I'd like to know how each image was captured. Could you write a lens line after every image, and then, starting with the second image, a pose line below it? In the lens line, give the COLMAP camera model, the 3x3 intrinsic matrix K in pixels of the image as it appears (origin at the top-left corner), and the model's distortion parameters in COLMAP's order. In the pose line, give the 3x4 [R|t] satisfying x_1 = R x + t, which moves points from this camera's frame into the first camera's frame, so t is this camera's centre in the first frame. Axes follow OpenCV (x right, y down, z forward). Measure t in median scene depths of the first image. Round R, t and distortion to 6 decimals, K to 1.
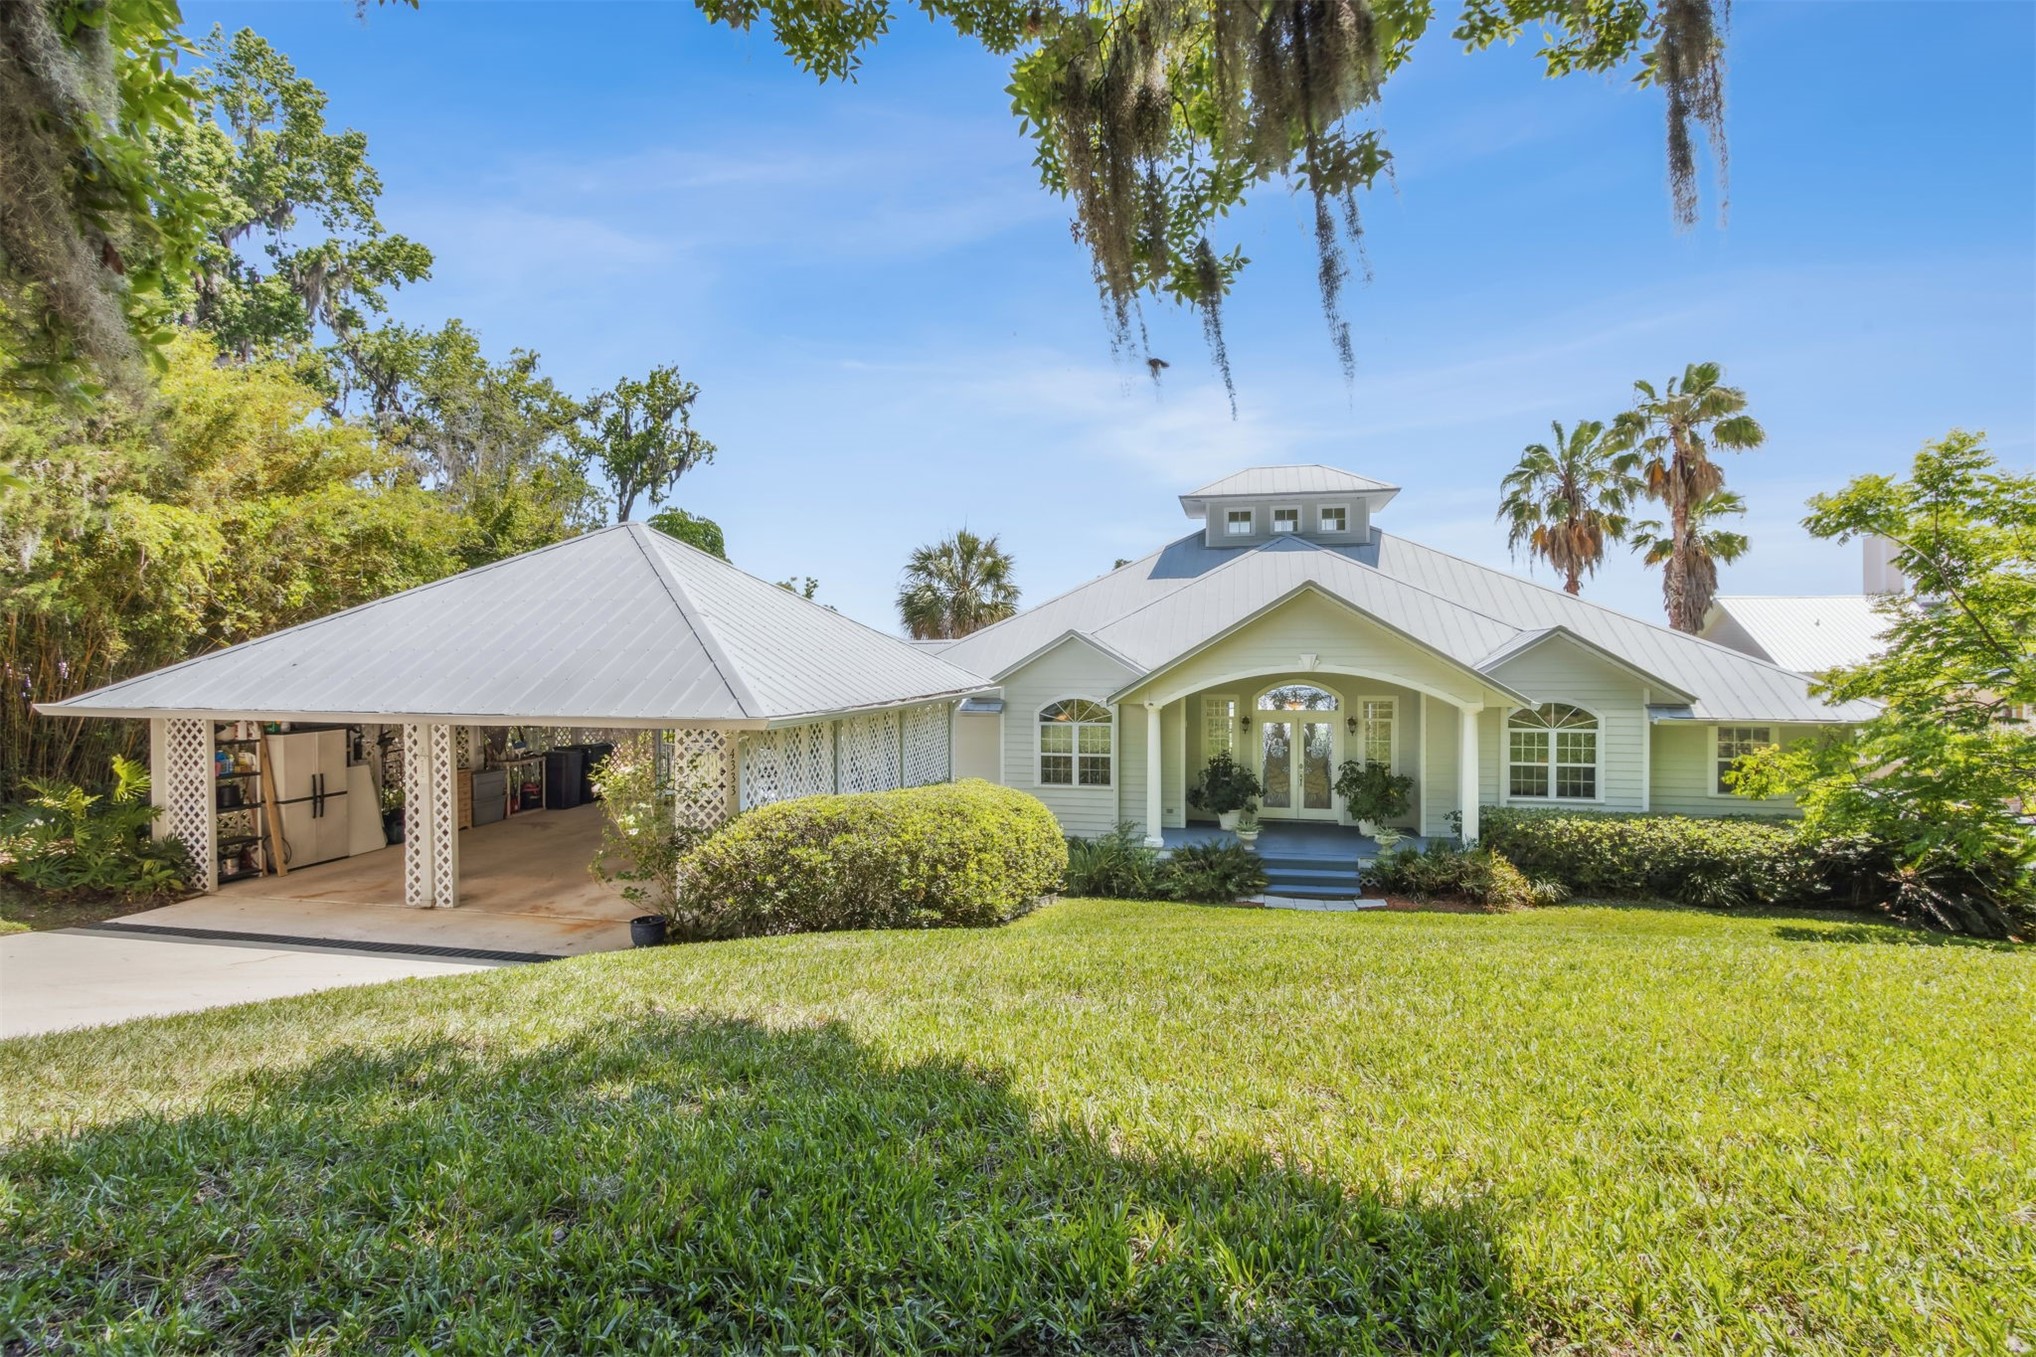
lens RADIAL K [[947.9, 0, 1021.7], [0, 947.9, 664.5], [0, 0, 1]] dist [0.000423, -0.000328]
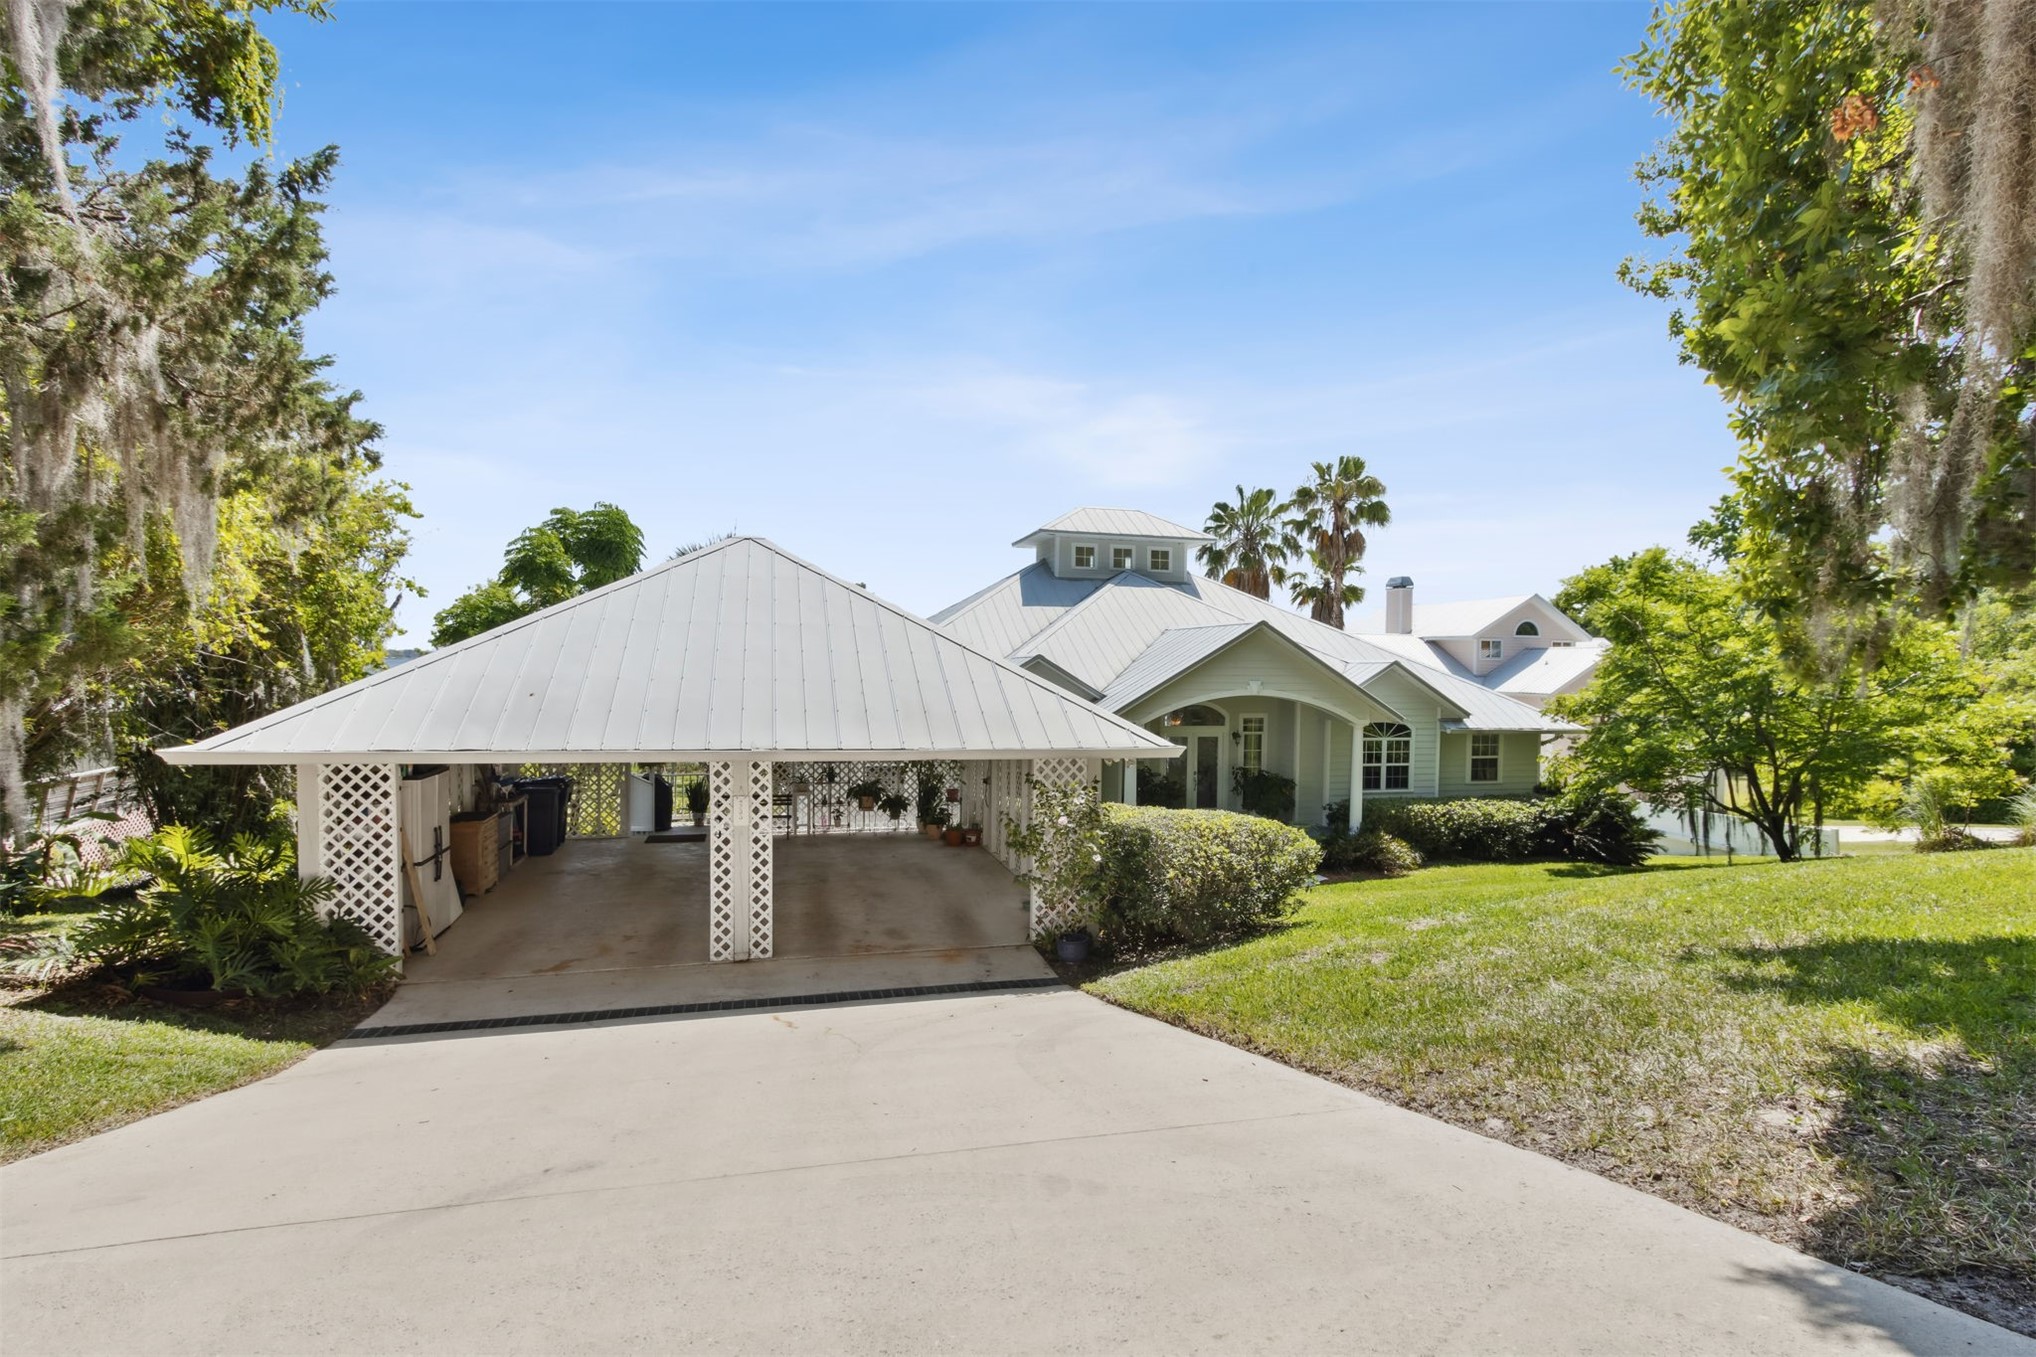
lens RADIAL K [[947.9, 0, 1032.0], [0, 947.9, 697.0], [0, 0, 1]] dist [0.000423, -0.000328]
pose [[0.891134, 0.000056, 0.453741, -0.502555], [-0.011062, 0.999705, 0.021603, -0.013235], [-0.453606, -0.024270, 0.890872, 0.041494]]
